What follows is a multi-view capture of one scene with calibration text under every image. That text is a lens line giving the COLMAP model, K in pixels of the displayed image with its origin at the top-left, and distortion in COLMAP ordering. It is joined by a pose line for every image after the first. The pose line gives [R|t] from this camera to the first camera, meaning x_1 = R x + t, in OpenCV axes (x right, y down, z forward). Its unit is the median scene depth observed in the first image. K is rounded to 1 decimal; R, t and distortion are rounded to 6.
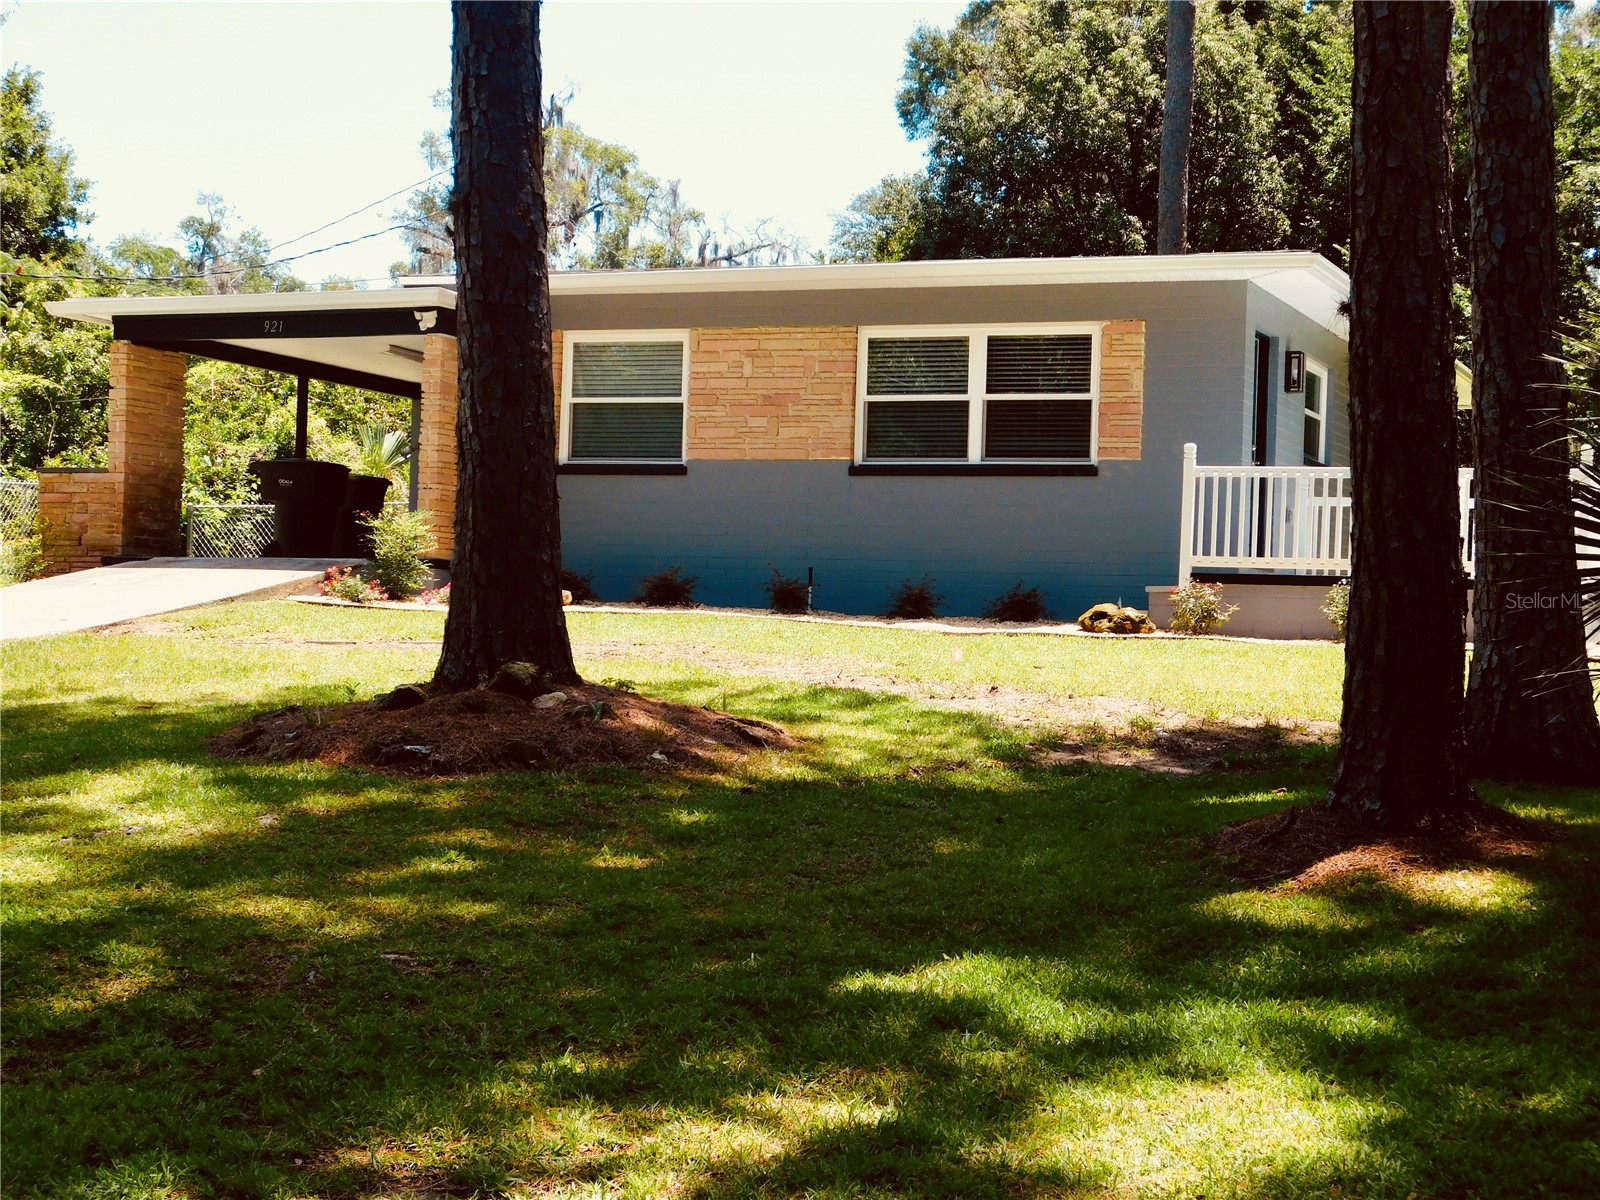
lens RADIAL K [[2780.0, 0, 800.0], [0, 2780.0, 600.0], [0, 0, 1]] dist [0.071927, -0.349468]
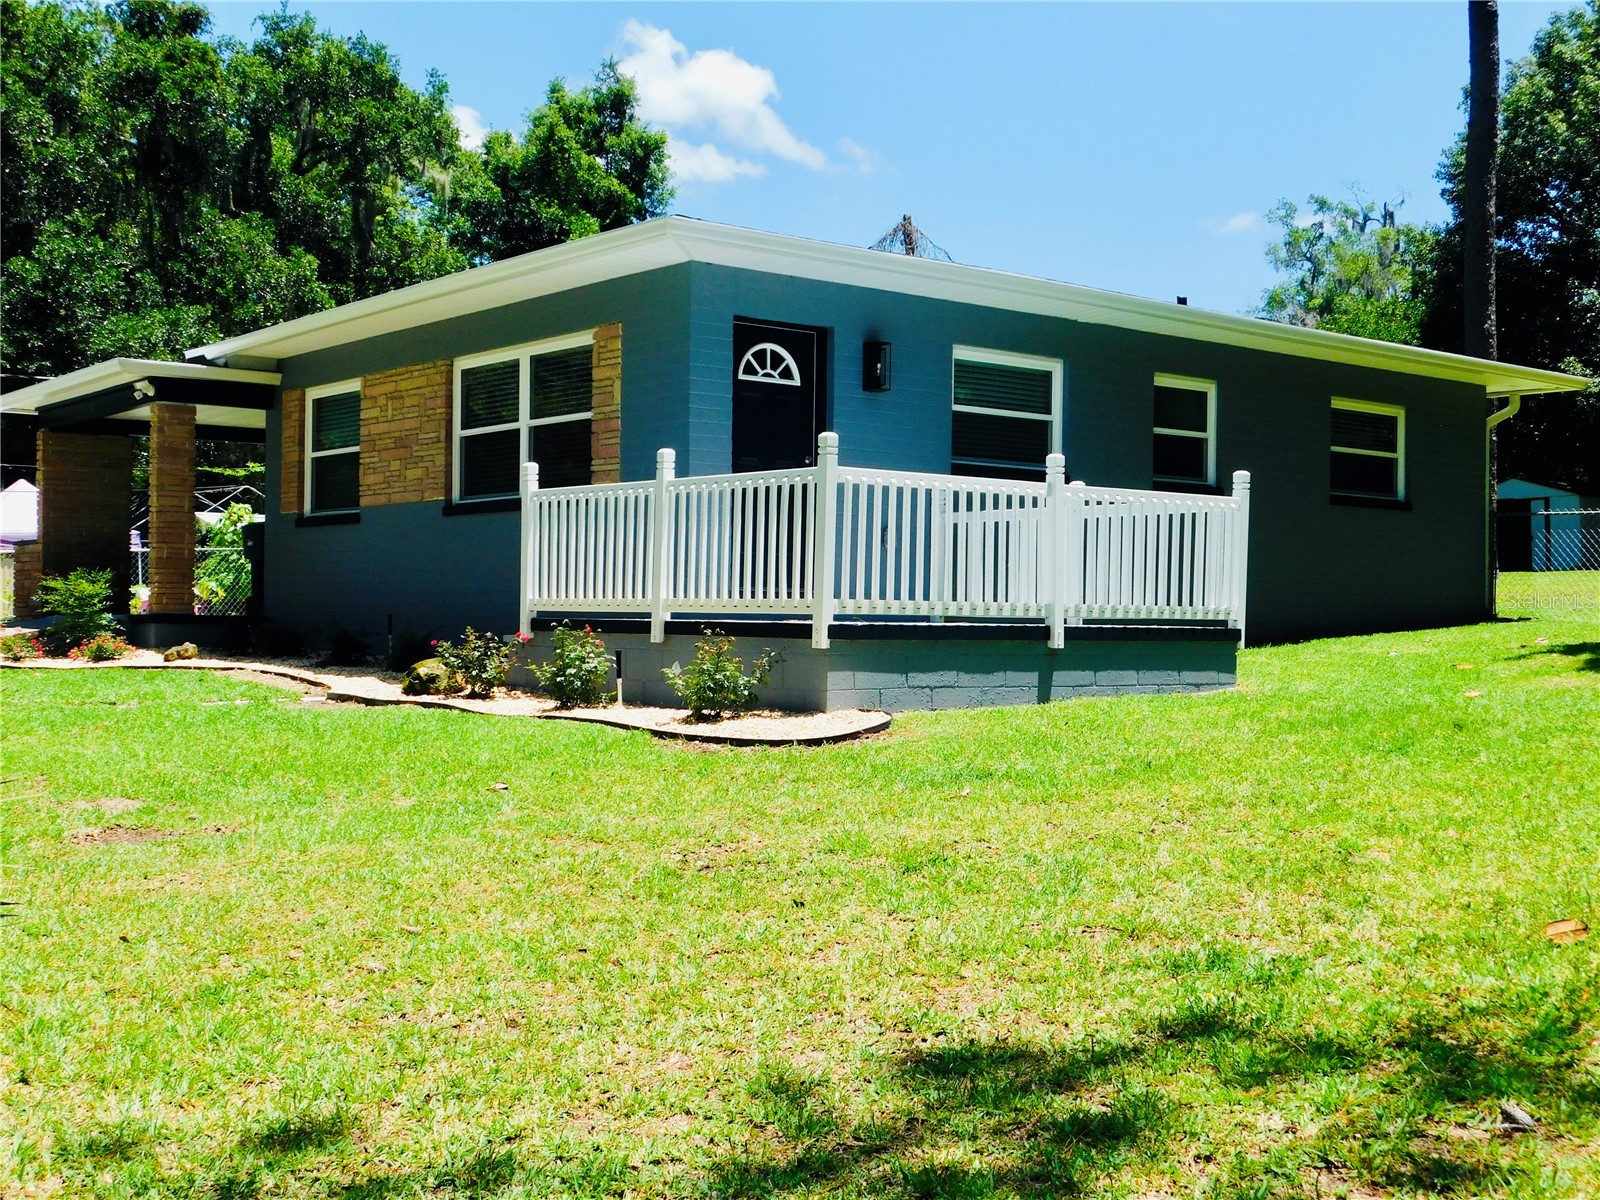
lens RADIAL K [[1902.0, 0, 800.0], [0, 1902.0, 600.0], [0, 0, 1]] dist [-0.008636, 0.082724]
pose [[0.871577, -0.026990, -0.489515, 0.445113], [0.027466, 0.999603, -0.006211, -0.008793], [0.489489, -0.008032, 0.871973, 0.498113]]
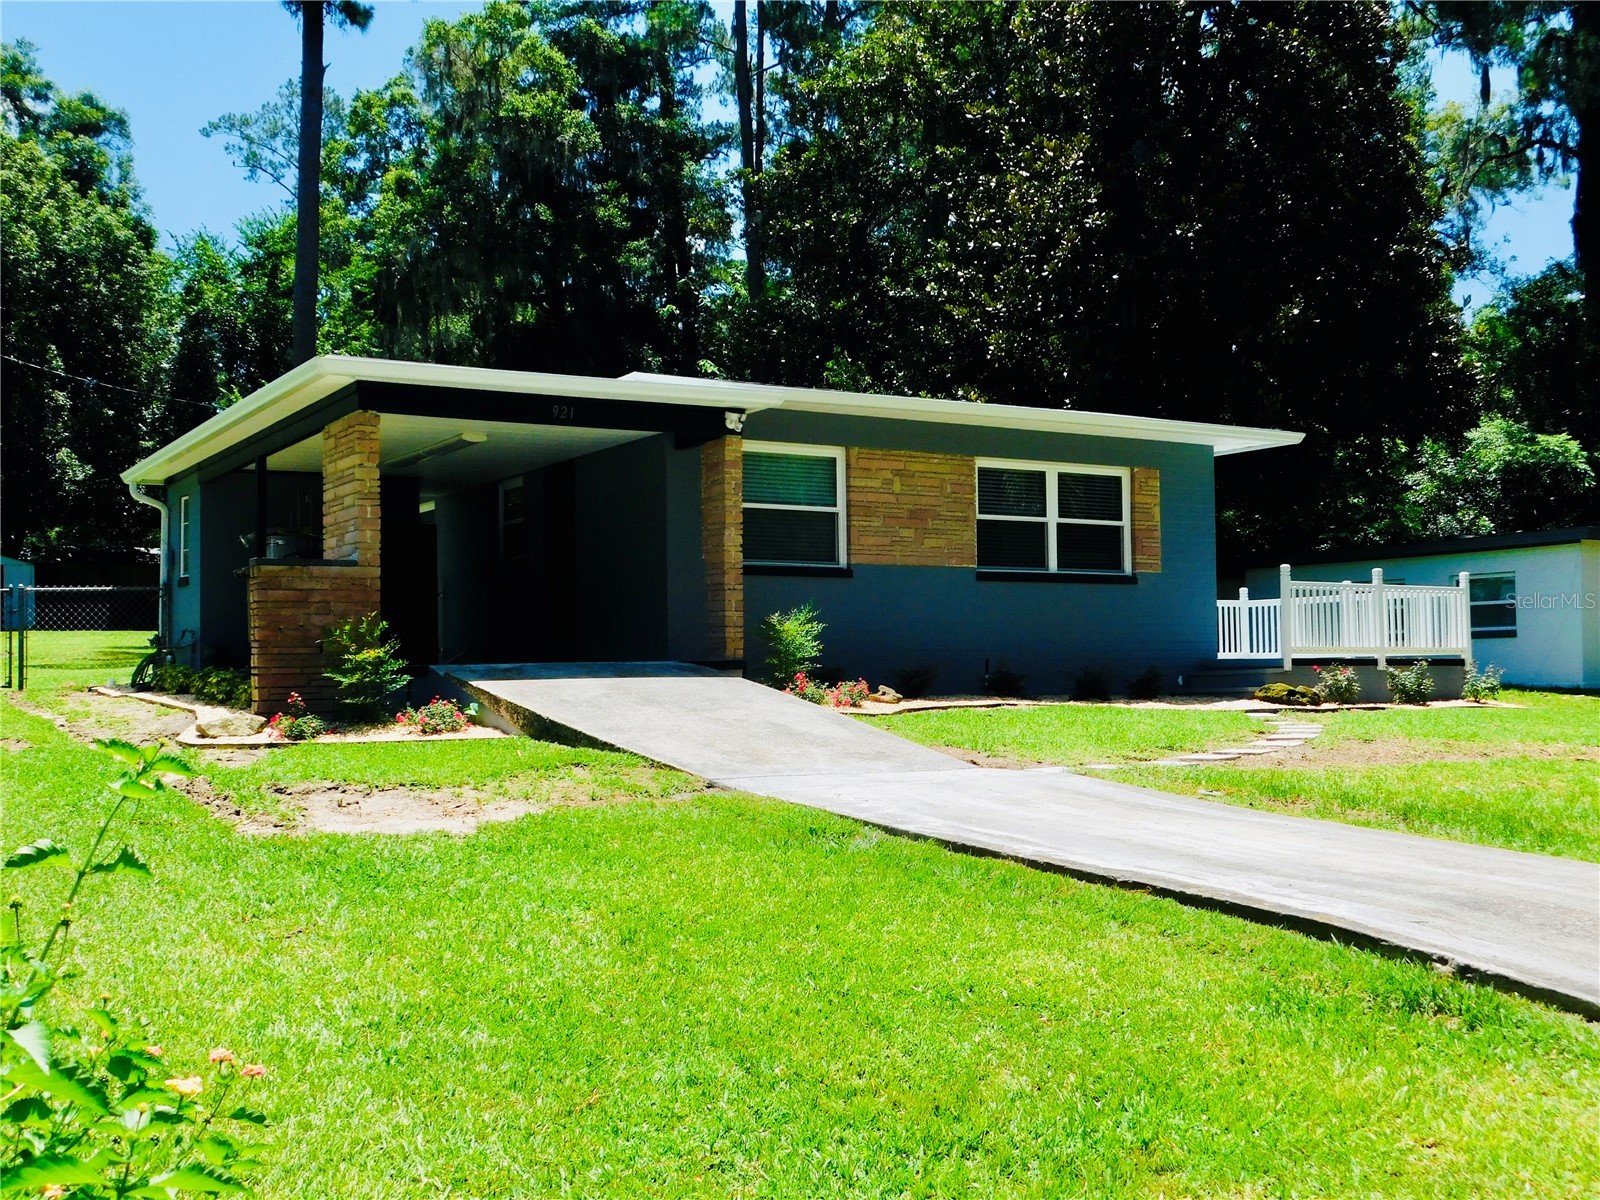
lens RADIAL K [[1690.0, 0, 800.0], [0, 1690.0, 600.0], [0, 0, 1]] dist [0.009292, -0.014224]
pose [[0.601506, -0.000846, 0.798868, -0.616388], [0.012880, 0.999880, -0.008639, -0.031432], [-0.798764, 0.015486, 0.601445, 0.629155]]
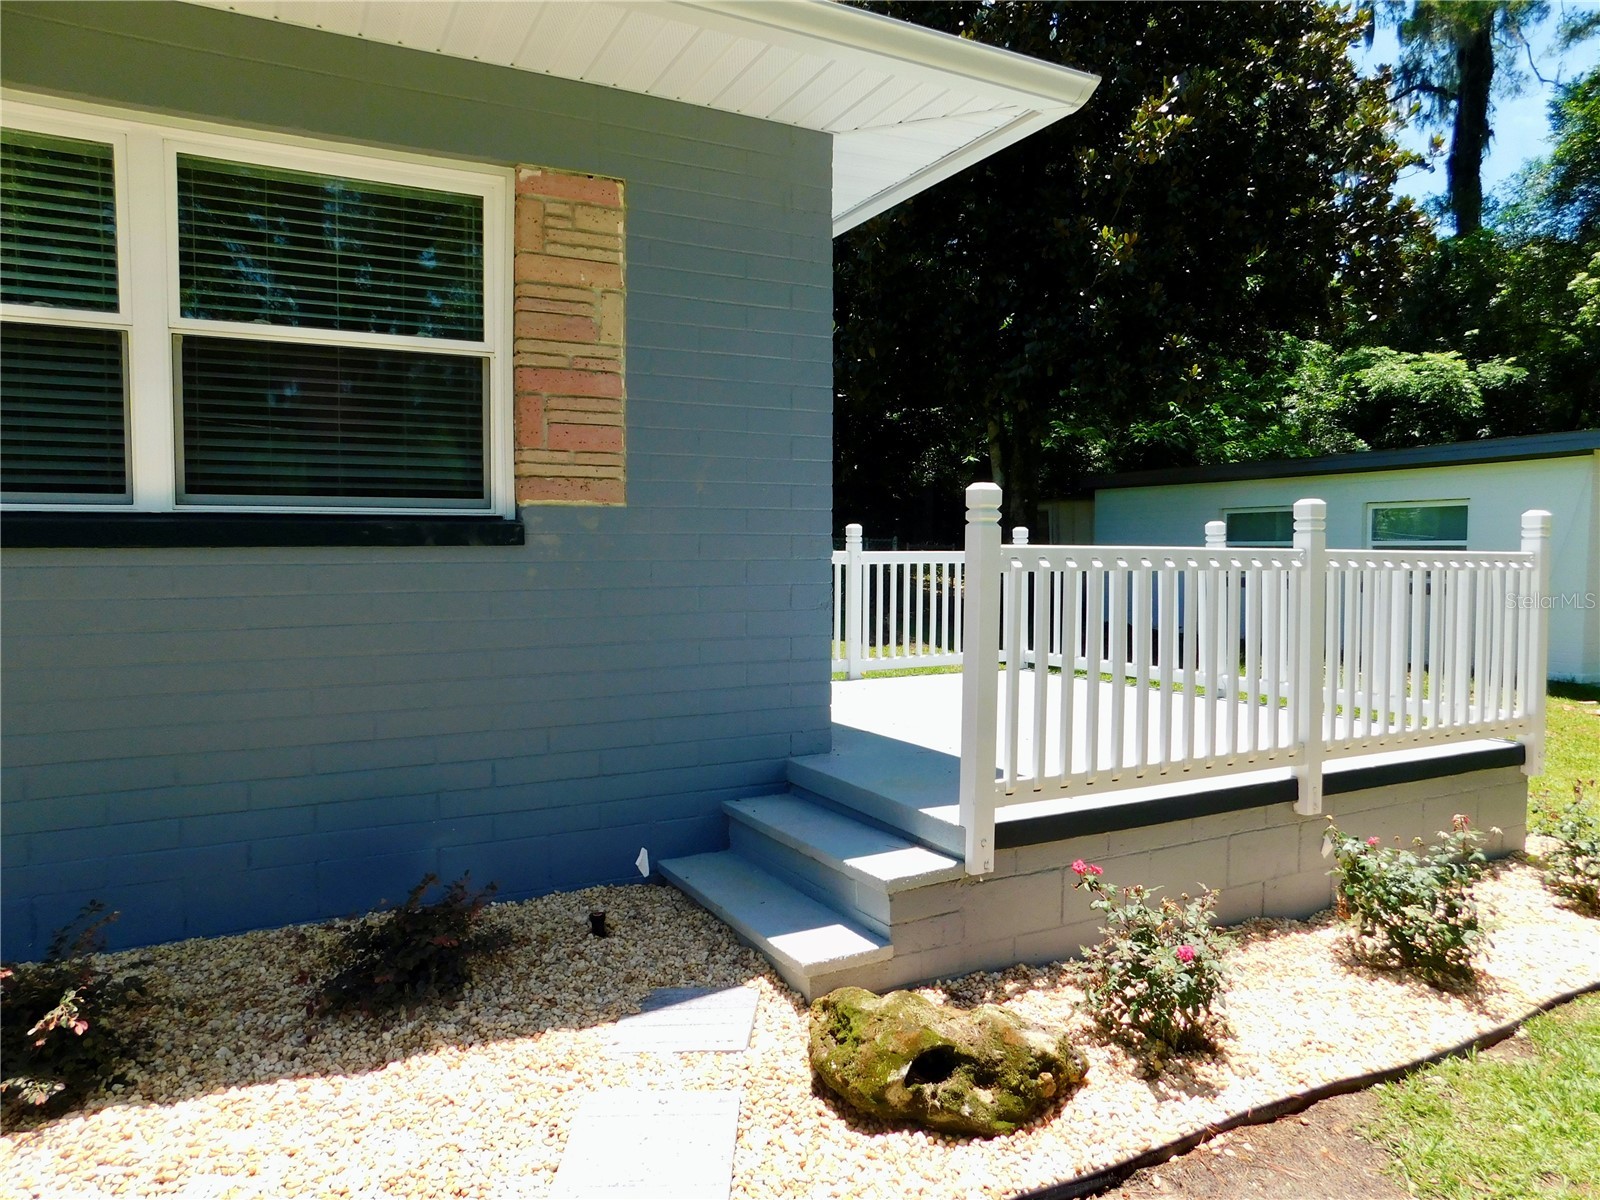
lens RADIAL K [[1050.8, 0, 800.0], [0, 1050.8, 600.0], [0, 0, 1]] dist [-0.032758, 0.000459]
pose [[0.655971, -0.065504, 0.751938, 0.016115], [0.007944, 0.996771, 0.079903, -0.047363], [-0.754744, -0.046441, 0.654373, 0.846403]]
